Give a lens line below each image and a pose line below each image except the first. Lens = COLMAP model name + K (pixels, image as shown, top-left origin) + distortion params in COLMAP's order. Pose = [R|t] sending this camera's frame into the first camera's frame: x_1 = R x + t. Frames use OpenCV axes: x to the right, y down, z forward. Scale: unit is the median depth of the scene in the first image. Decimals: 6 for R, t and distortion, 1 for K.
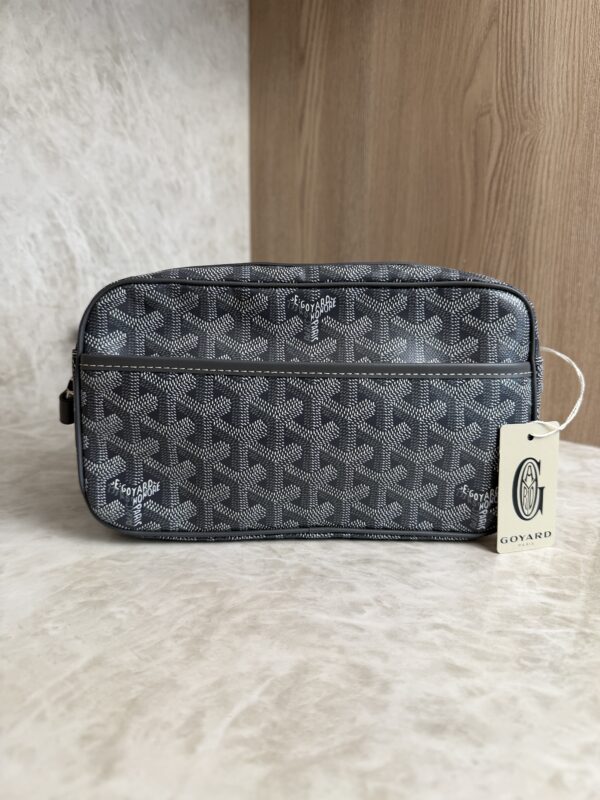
lens RADIAL K [[583.9, 0, 299.3], [0, 583.9, 399.9], [0, 0, 1]] dist [-0.035661, 0.007640]
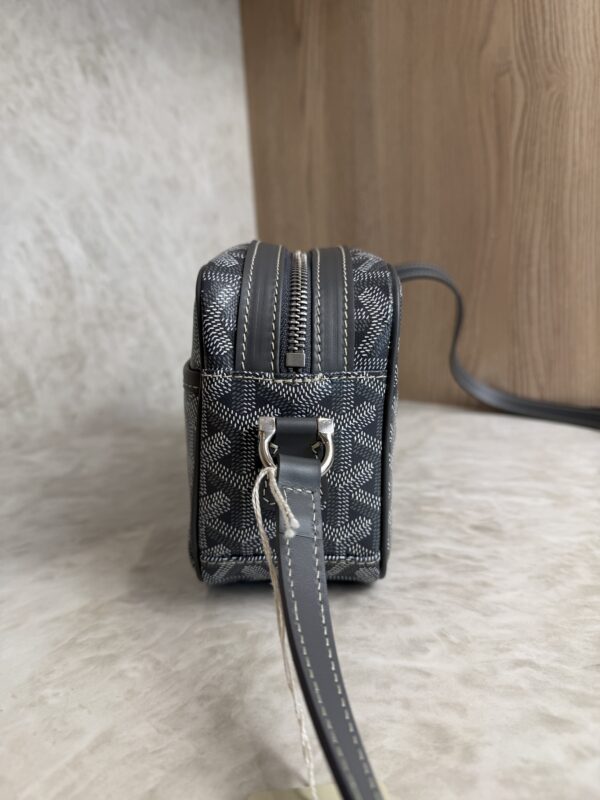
lens RADIAL K [[593.2, 0, 301.6], [0, 593.2, 398.5], [0, 0, 1]] dist [-0.056764, 0.021082]
pose [[0.997153, -0.070935, -0.025568, -0.009785], [0.070691, 0.997445, -0.010346, 0.002930], [0.026237, 0.008509, 0.999620, 0.081848]]
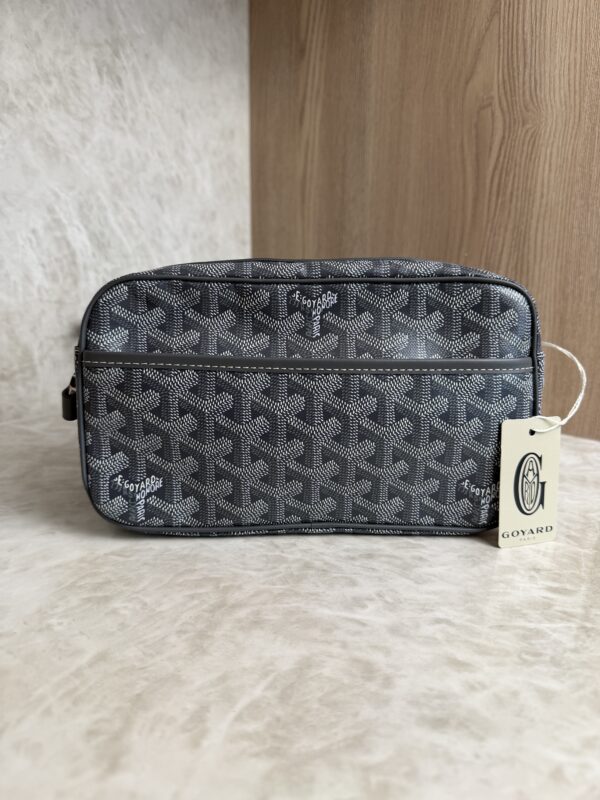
lens RADIAL K [[583.9, 0, 299.3], [0, 583.9, 399.9], [0, 0, 1]] dist [-0.035661, 0.007640]
pose [[0.999993, -0.003104, -0.001888, -0.000850], [0.003126, 0.999923, 0.012029, -0.003044], [0.001850, -0.012035, 0.999926, -0.001390]]
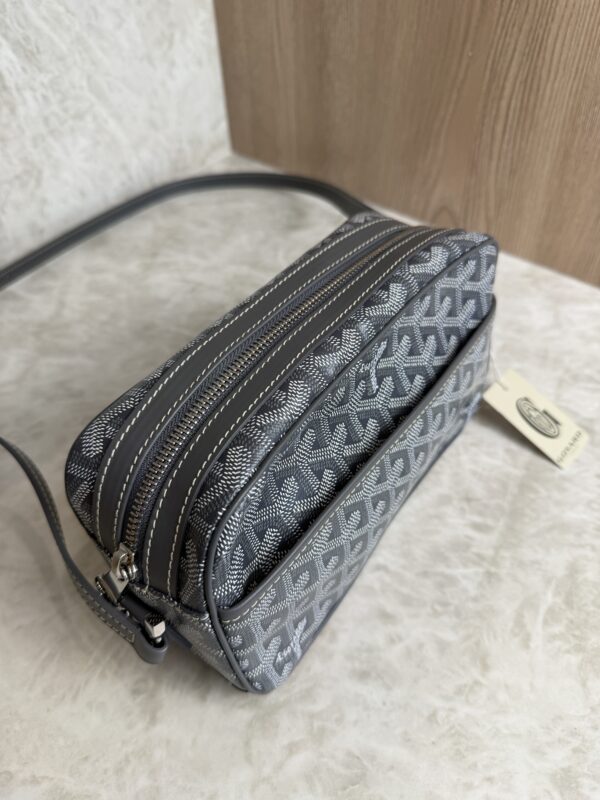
lens RADIAL K [[591.1, 0, 301.0], [0, 591.1, 394.0], [0, 0, 1]] dist [-0.043920, 0.006928]
pose [[0.998954, -0.037503, -0.026179, 0.052653], [0.045732, 0.827315, 0.559873, -0.335336], [0.000661, -0.560484, 0.828165, 0.052951]]
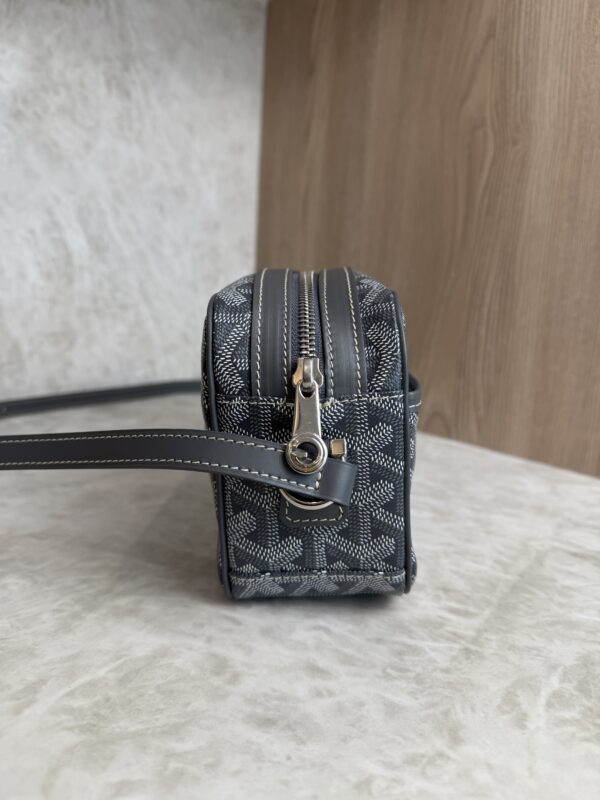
lens RADIAL K [[591.8, 0, 298.4], [0, 591.8, 397.3], [0, 0, 1]] dist [-0.049935, 0.014099]
pose [[0.994650, 0.063405, -0.081554, 0.125596], [-0.066127, 0.997326, -0.031111, 0.016830], [0.079363, 0.036338, 0.996183, -0.002076]]
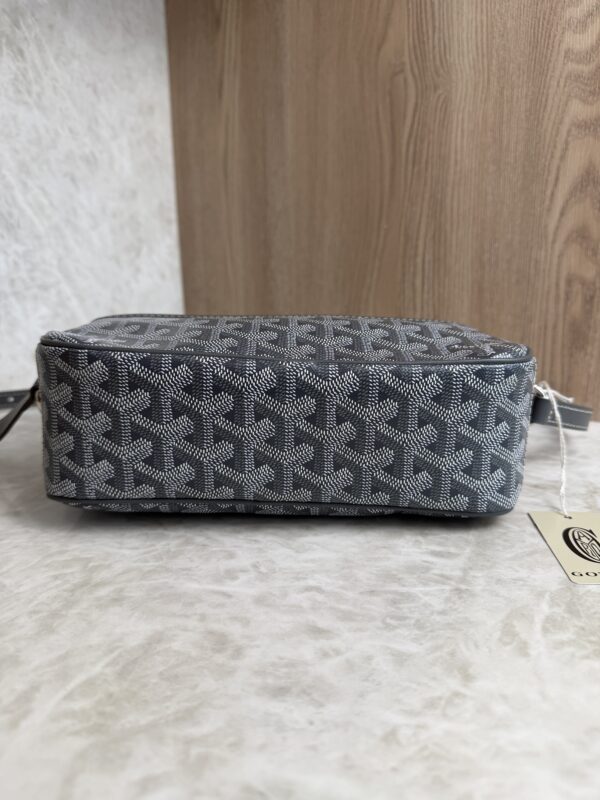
lens RADIAL K [[587.5, 0, 300.0], [0, 587.5, 400.0], [0, 0, 1]] dist [-0.041347, 0.013338]
pose [[0.998279, -0.038100, 0.044590, 0.091403], [0.036872, 0.998927, 0.028039, 0.021960], [-0.045610, -0.026346, 0.998612, 0.015754]]
